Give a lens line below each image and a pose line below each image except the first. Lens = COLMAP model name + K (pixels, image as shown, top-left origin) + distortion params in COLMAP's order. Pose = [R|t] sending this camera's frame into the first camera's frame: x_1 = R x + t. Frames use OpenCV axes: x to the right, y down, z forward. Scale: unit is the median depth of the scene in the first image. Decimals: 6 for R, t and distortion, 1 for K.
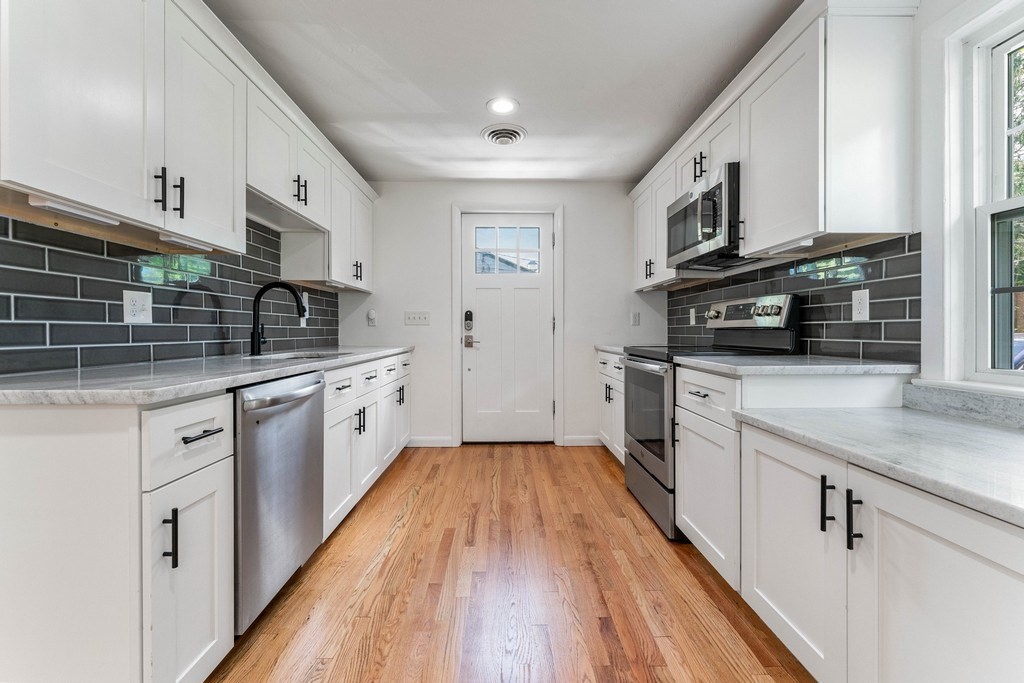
lens RADIAL K [[434.9, 0, 511.7], [0, 434.9, 334.6], [0, 0, 1]] dist [-0.001306, -0.000149]
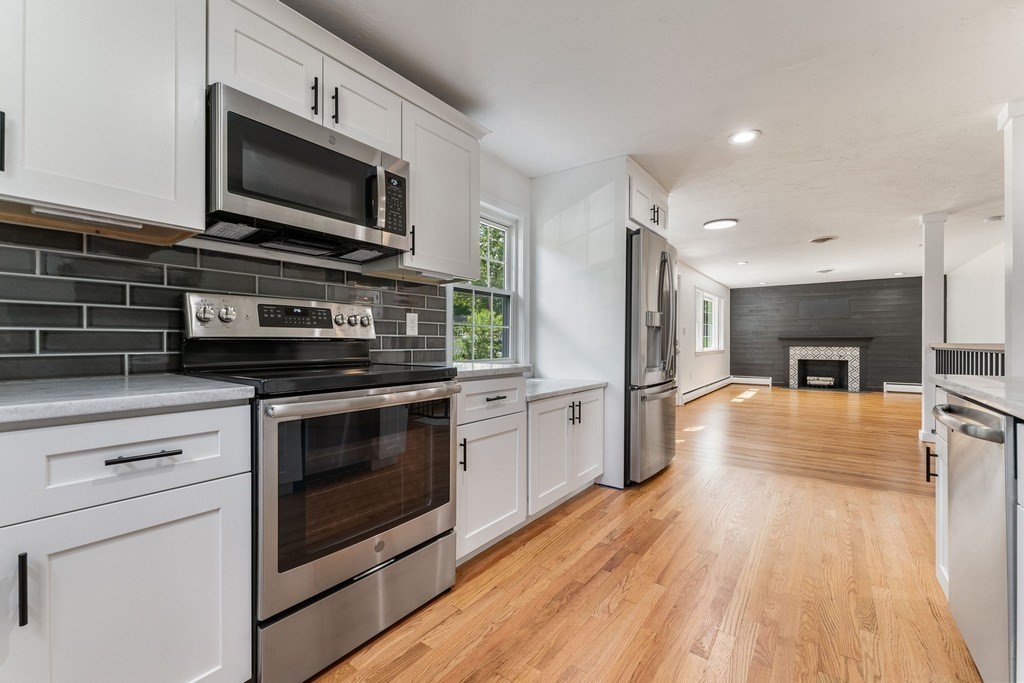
lens RADIAL K [[429.3, 0, 513.3], [0, 429.3, 343.7], [0, 0, 1]] dist [-0.001589, 0.000028]
pose [[-0.794804, -0.000381, 0.606867, -0.238028], [0.006412, 0.999939, 0.009026, -0.012381], [-0.606833, 0.011065, -0.794752, 1.556881]]
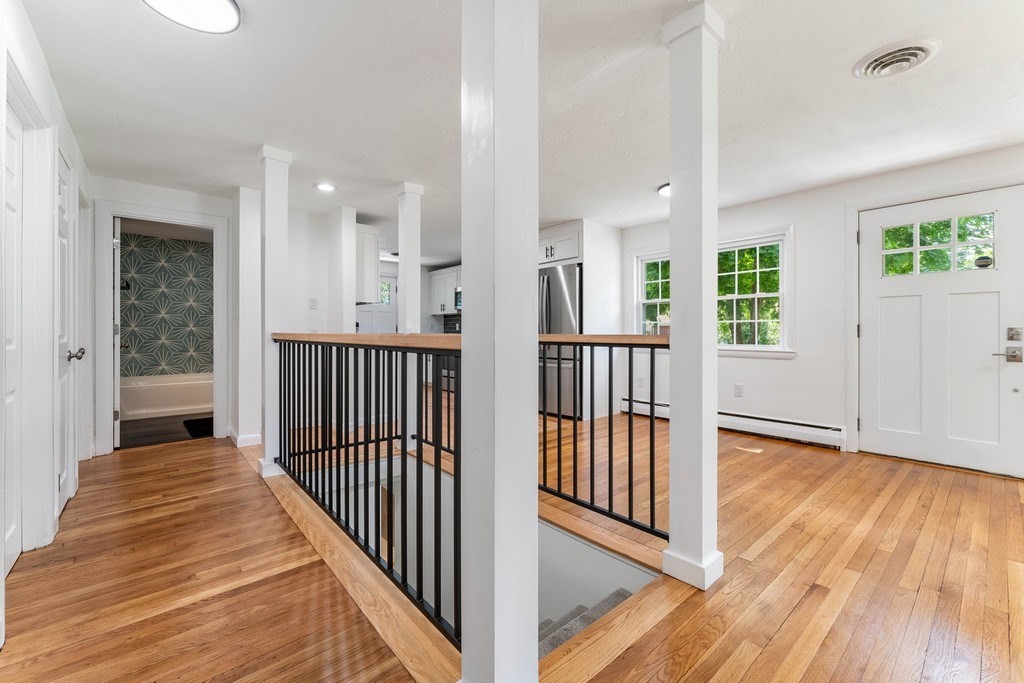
lens RADIAL K [[419.9, 0, 516.3], [0, 419.9, 332.6], [0, 0, 1]] dist [-0.000114, -0.000072]
pose [[0.767021, 0.001255, 0.641620, -1.386087], [0.004217, 0.999967, -0.006997, 0.017426], [-0.641608, 0.008073, 0.766990, -1.706601]]
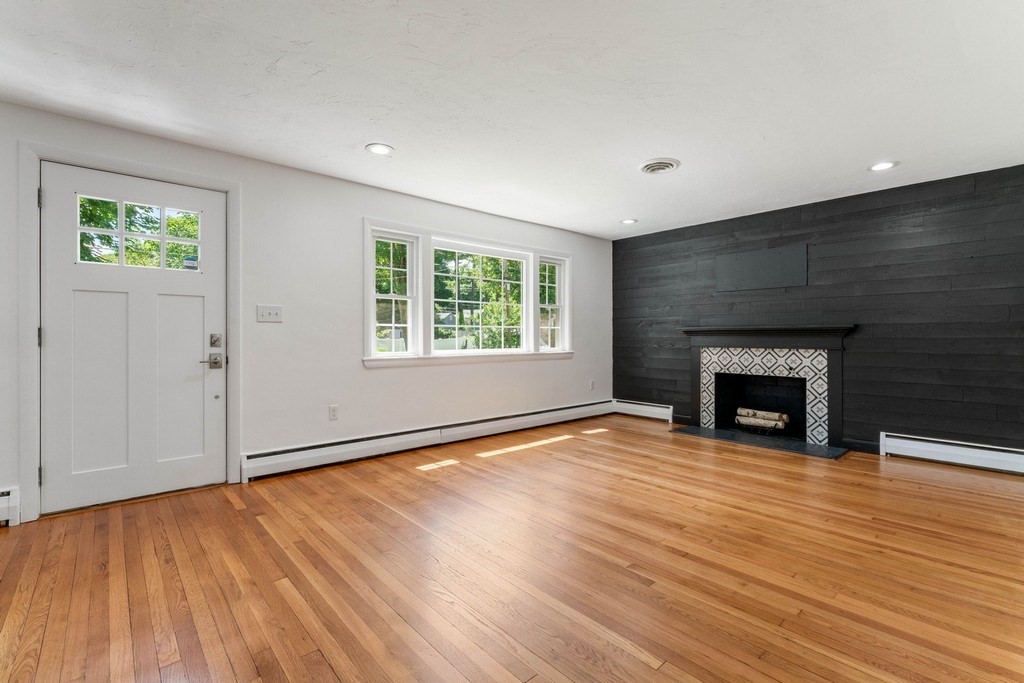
lens RADIAL K [[461.4, 0, 512.4], [0, 461.4, 337.4], [0, 0, 1]] dist [0.001246, 0.000084]
pose [[-0.646563, 0.001373, 0.762859, -1.029278], [0.006734, 0.999970, 0.003908, 0.009959], [-0.762830, 0.007664, -0.646553, -1.465092]]
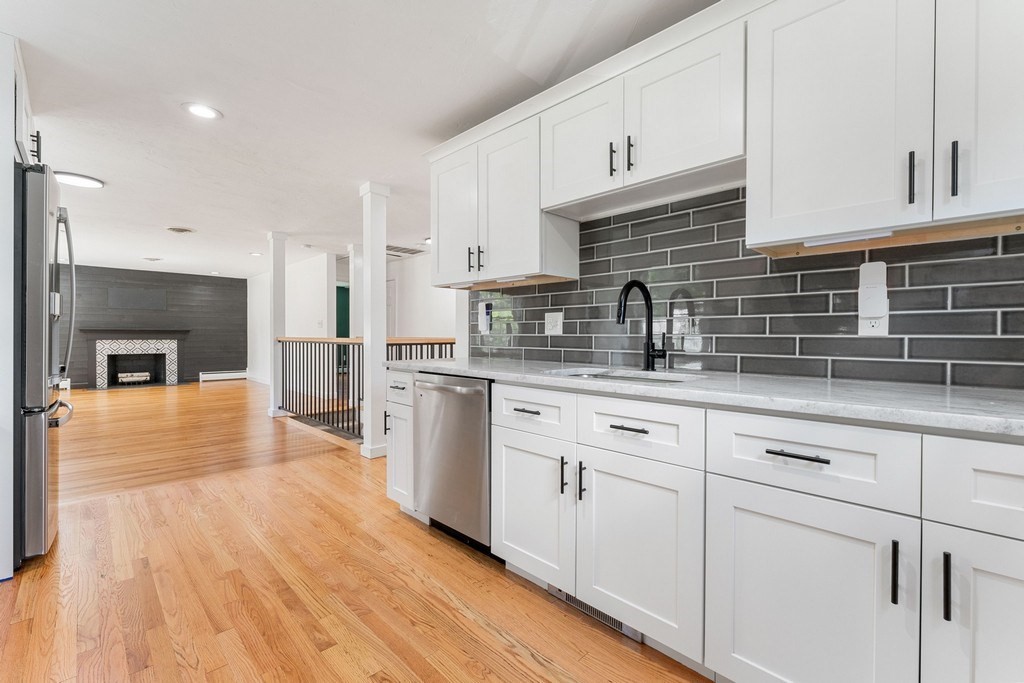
lens RADIAL K [[439.1, 0, 512.0], [0, 439.1, 341.5], [0, 0, 1]] dist [0.000326, -0.000146]
pose [[-0.725211, 0.008841, -0.688469, 0.198116], [-0.008731, 0.999719, 0.022035, -0.026625], [0.688471, 0.021991, -0.724931, 1.556941]]
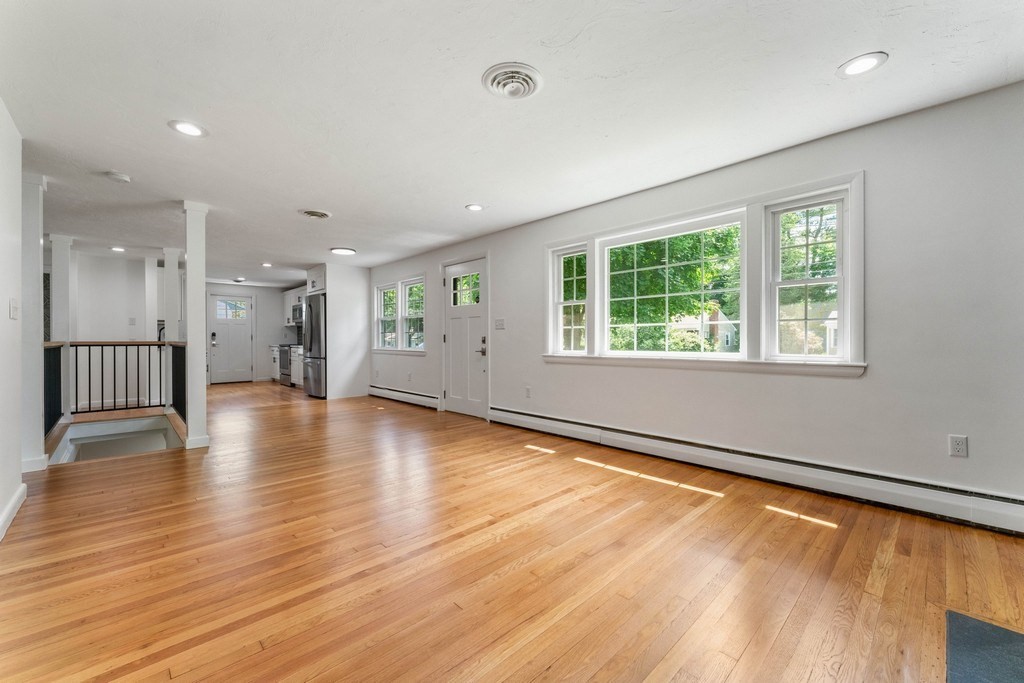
lens RADIAL K [[408.8, 0, 511.9], [0, 408.8, 339.6], [0, 0, 1]] dist [-0.001223, -0.000266]
pose [[0.736815, -0.004167, 0.676082, -0.782465], [0.009685, 0.999943, -0.004393, 0.028231], [-0.676025, 0.009785, 0.736813, -3.594989]]
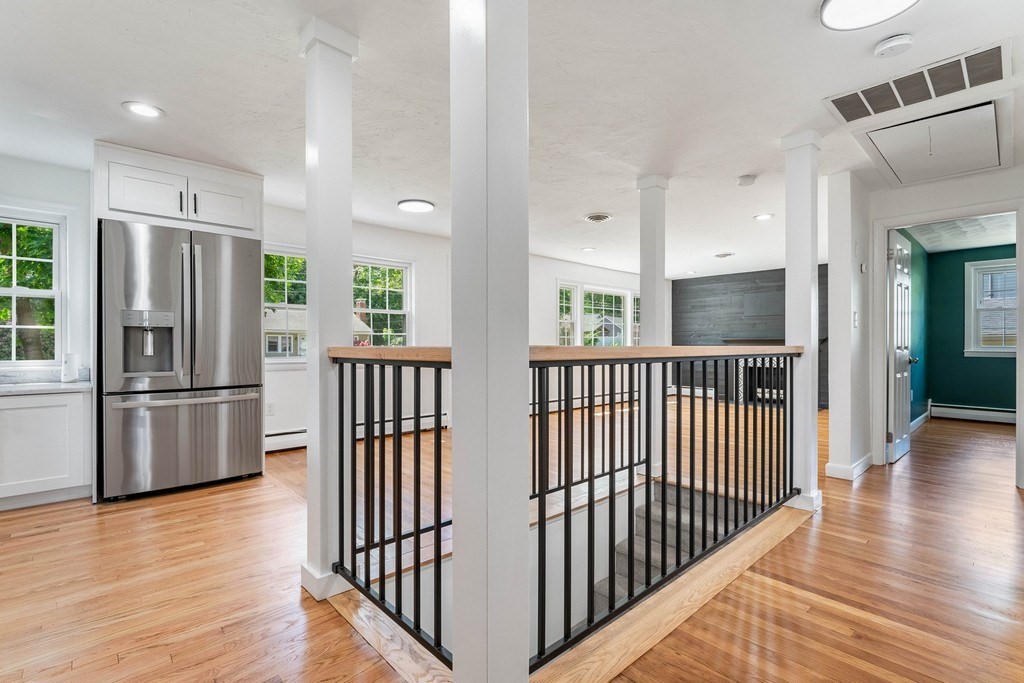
lens RADIAL K [[478.9, 0, 517.3], [0, 478.9, 345.1], [0, 0, 1]] dist [-0.027227, 0.009577]
pose [[-0.675012, 0.007138, 0.737772, -1.540495], [0.010001, 0.999950, -0.000525, 0.013307], [-0.737739, 0.007024, -0.675050, 0.261367]]
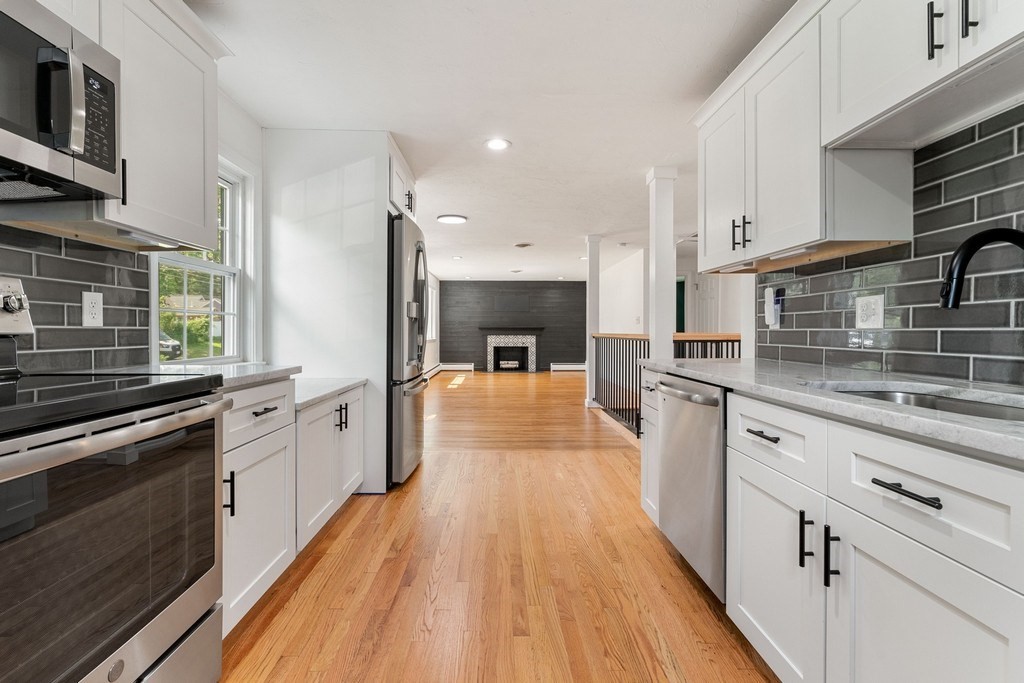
lens RADIAL K [[453.2, 0, 507.4], [0, 453.2, 335.3], [0, 0, 1]] dist [0.000544, -0.000042]
pose [[-0.999998, 0.001584, -0.000713, -0.041921], [0.001570, 0.999816, 0.019092, -0.024841], [0.000743, 0.019091, -0.999817, 1.588912]]
